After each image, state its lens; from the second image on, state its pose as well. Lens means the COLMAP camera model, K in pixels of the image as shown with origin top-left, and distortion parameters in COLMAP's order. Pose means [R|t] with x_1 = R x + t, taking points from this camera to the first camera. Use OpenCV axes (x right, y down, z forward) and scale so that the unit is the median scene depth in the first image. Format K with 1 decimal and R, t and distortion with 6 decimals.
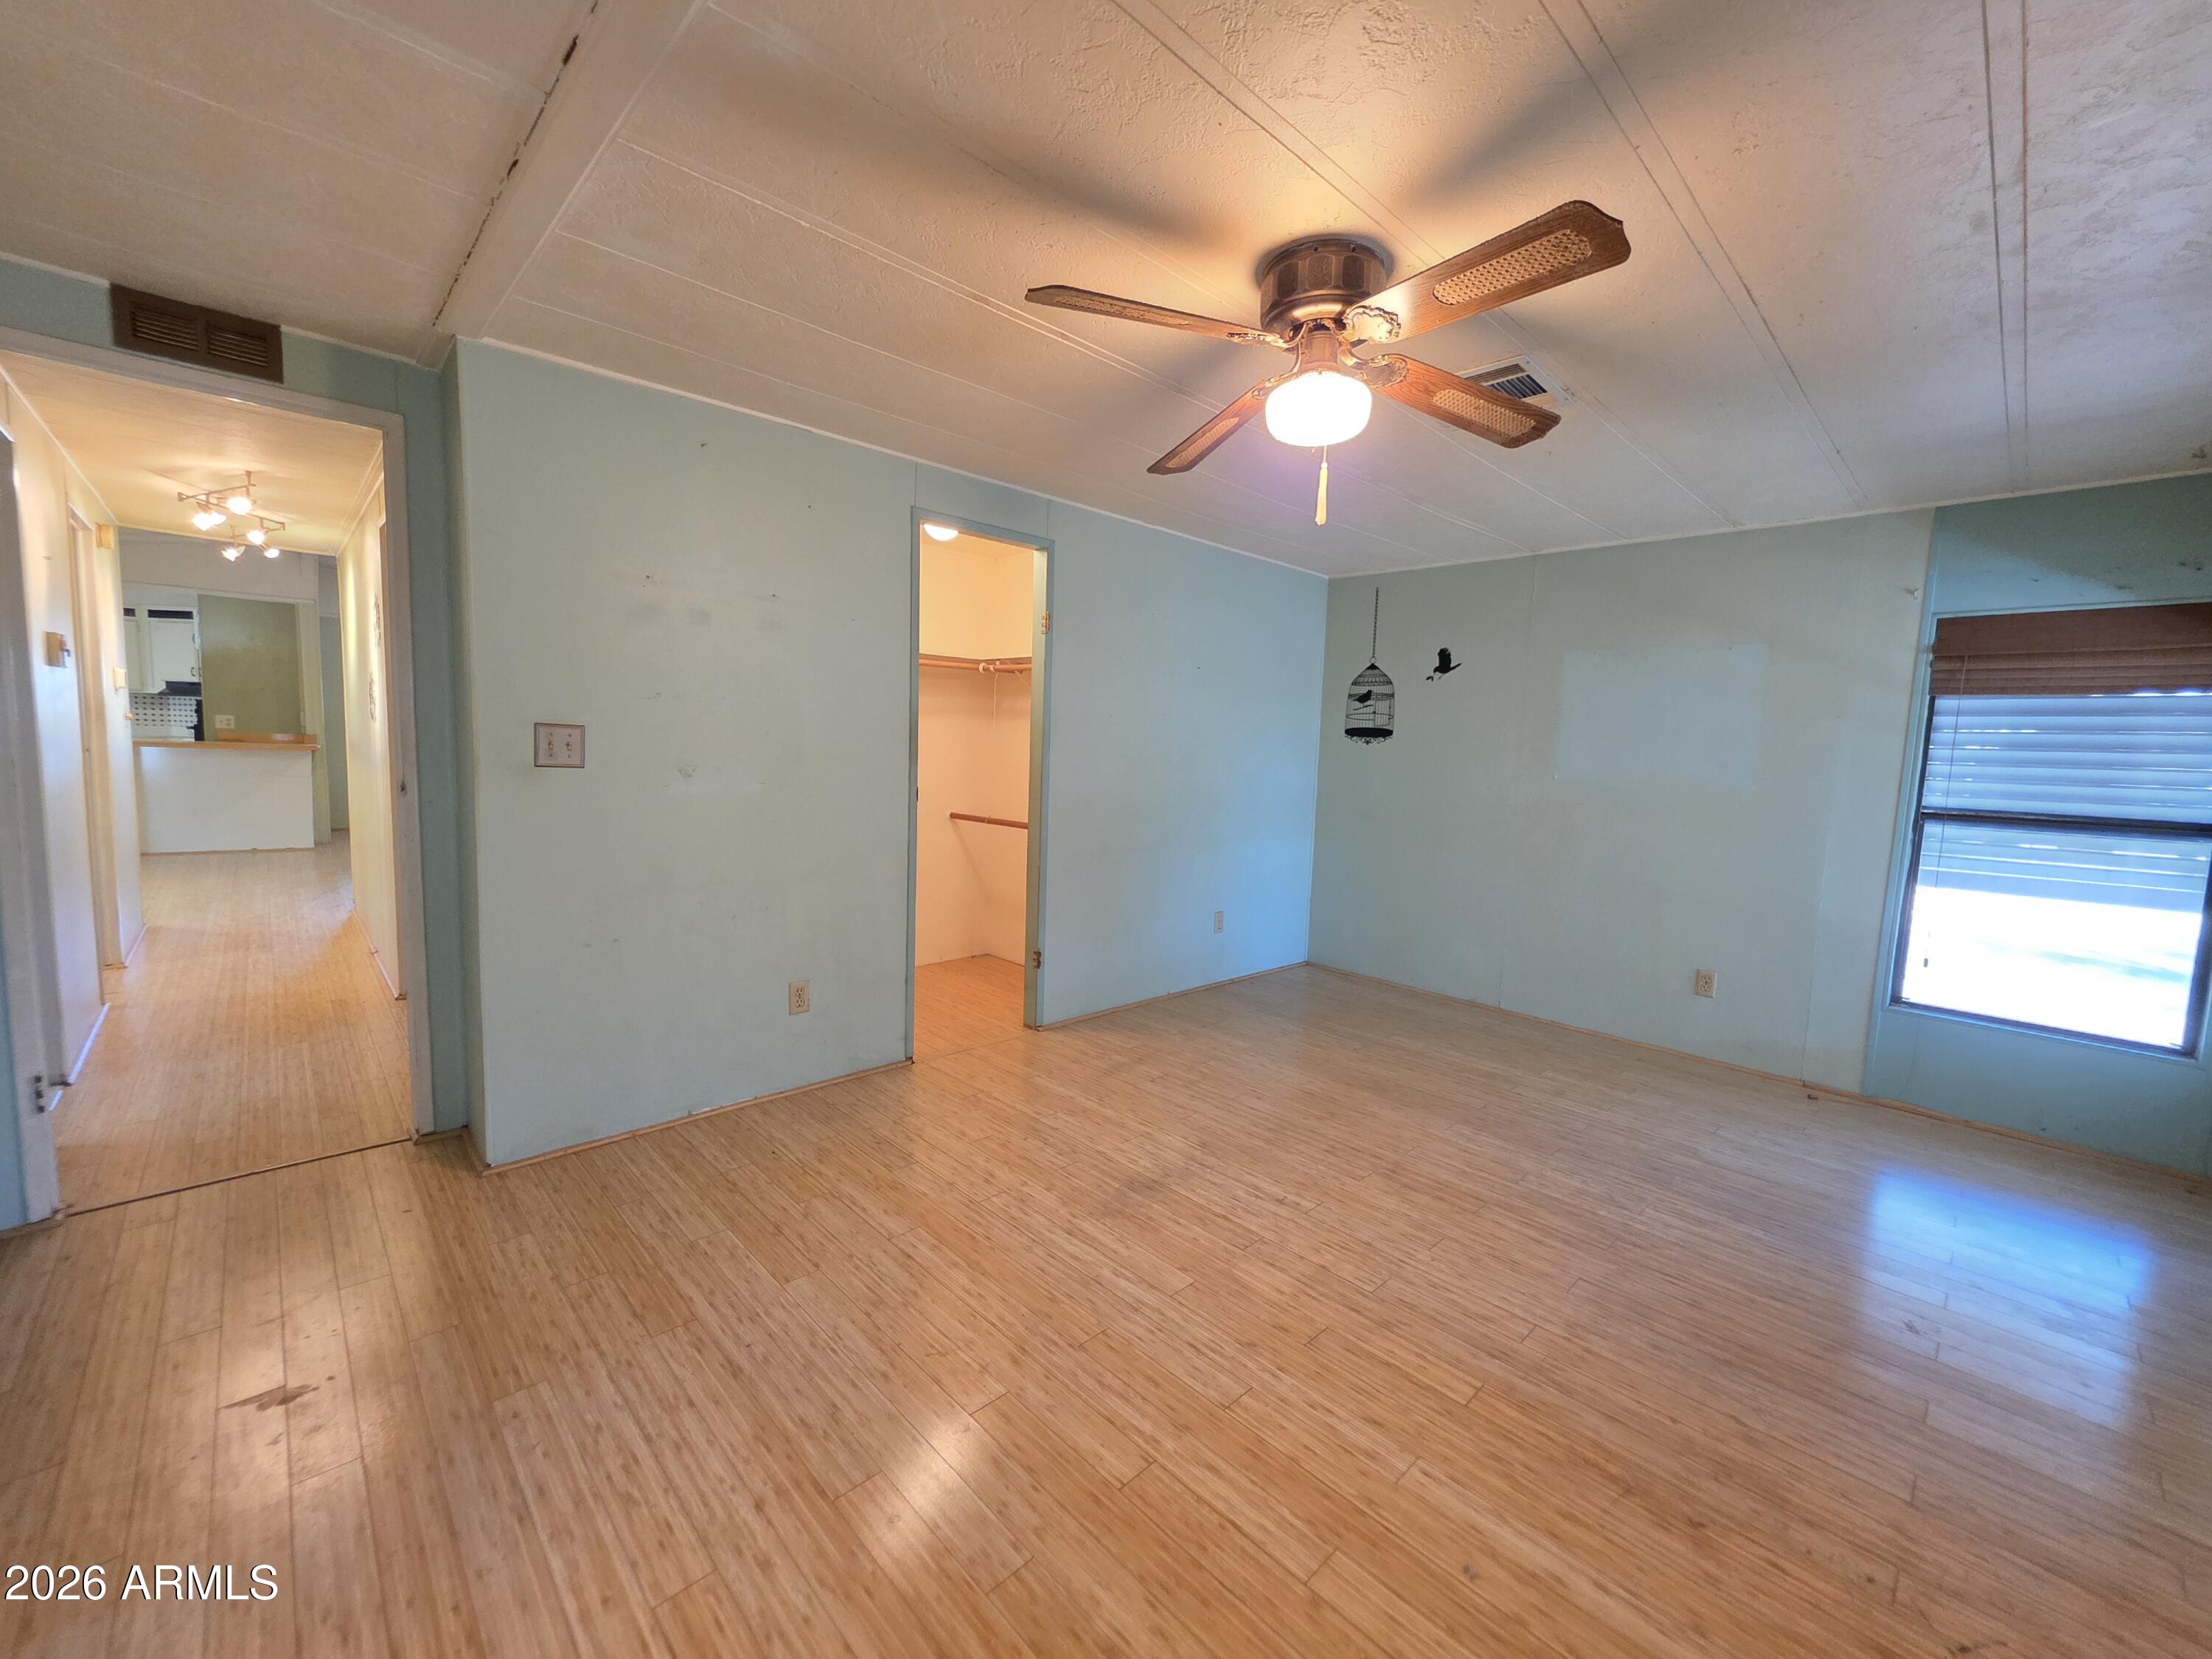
lens RADIAL K [[890.7, 0, 1098.9], [0, 890.7, 819.3], [0, 0, 1]] dist [0.001598, 0.000858]
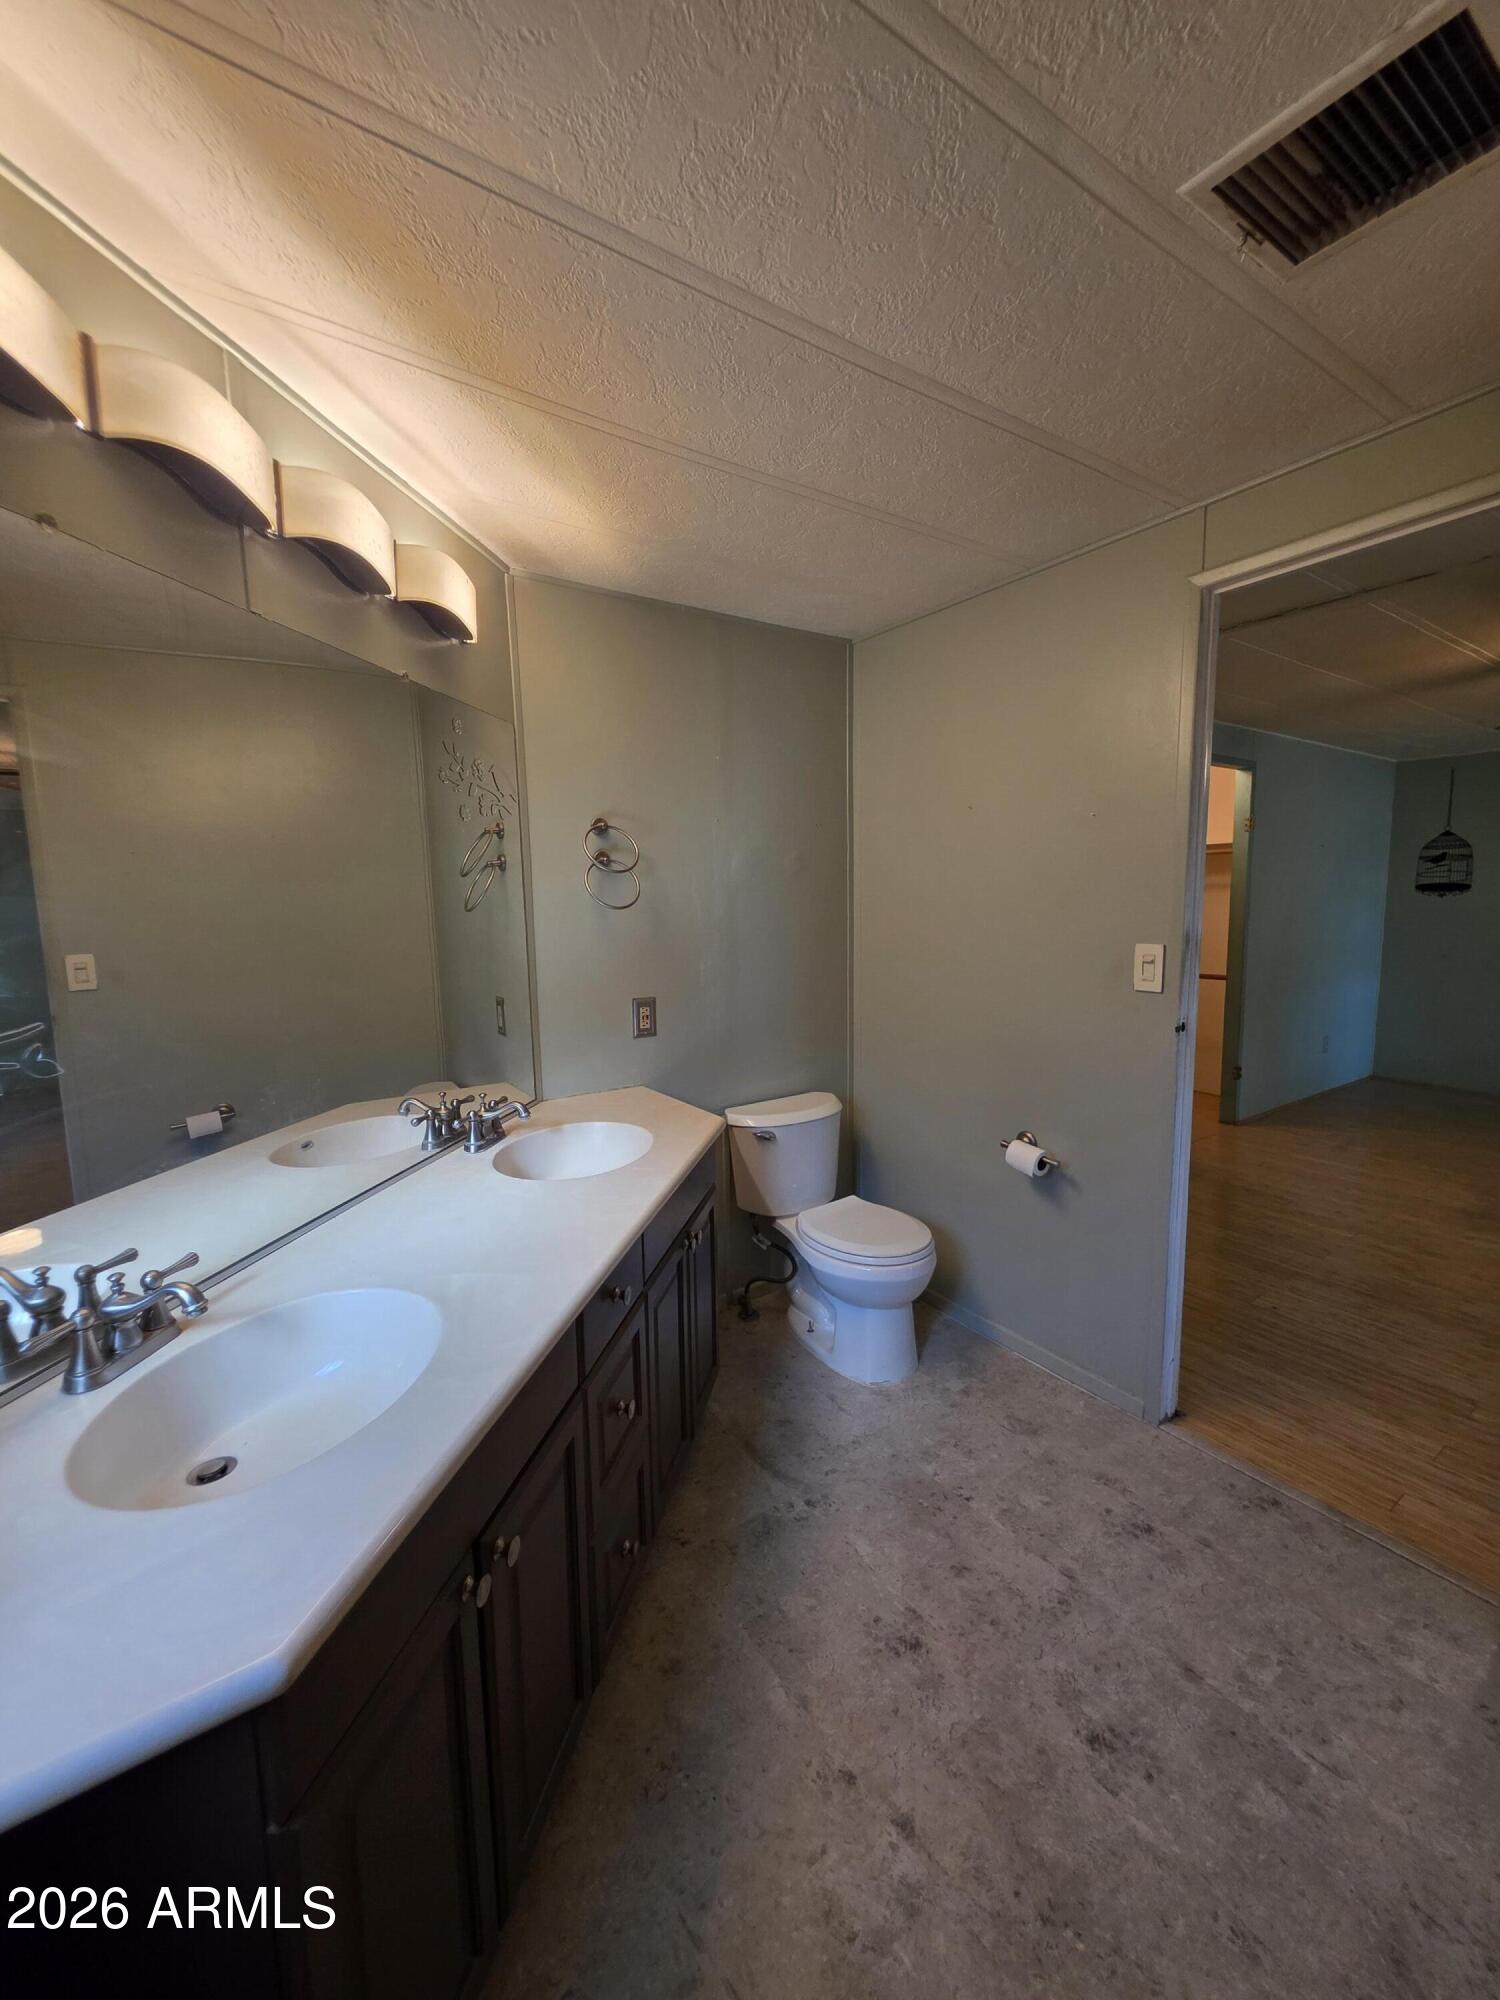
lens RADIAL K [[805.3, 0, 751.6], [0, 805.3, 1000.2], [0, 0, 1]] dist [0.001598, 0.000858]
pose [[0.986818, -0.036448, -0.157678, -0.472938], [0.042291, 0.998531, 0.033860, -0.020513], [0.156213, -0.040082, 0.986910, -0.253630]]
